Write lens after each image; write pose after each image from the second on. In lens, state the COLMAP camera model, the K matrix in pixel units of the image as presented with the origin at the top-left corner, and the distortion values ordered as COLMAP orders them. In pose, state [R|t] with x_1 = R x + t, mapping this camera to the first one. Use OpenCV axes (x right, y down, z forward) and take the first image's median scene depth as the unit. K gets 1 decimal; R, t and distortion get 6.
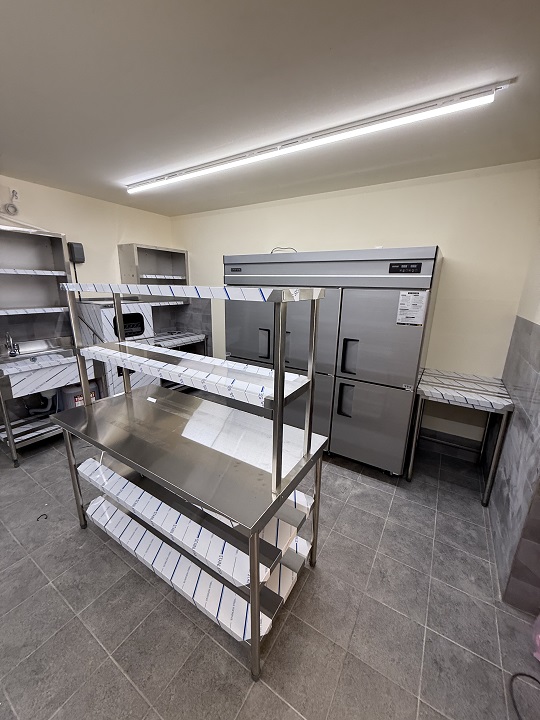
lens RADIAL K [[285.4, 0, 269.7], [0, 285.4, 359.2], [0, 0, 1]] dist [0.000621, -0.000204]
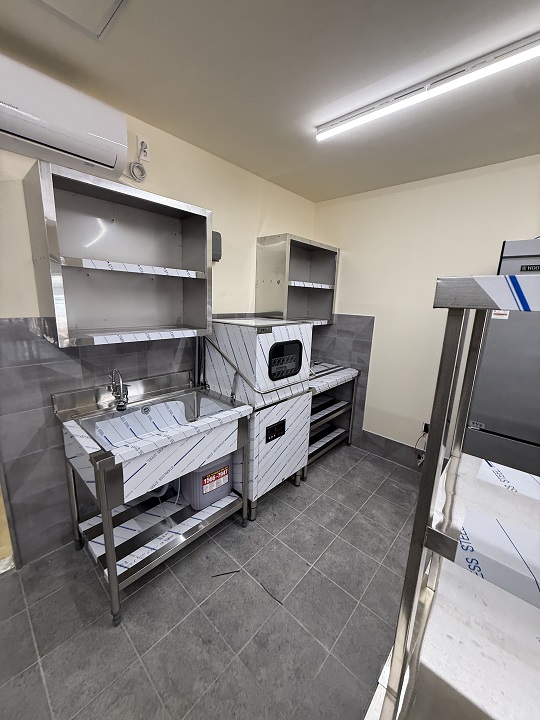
lens RADIAL K [[285.4, 0, 269.3], [0, 285.4, 359.2], [0, 0, 1]] dist [0.000621, -0.000204]
pose [[0.986137, 0.051531, -0.157729, -0.443005], [-0.058454, 0.997506, -0.039569, -0.096790], [0.155297, 0.048240, 0.986689, 0.397919]]
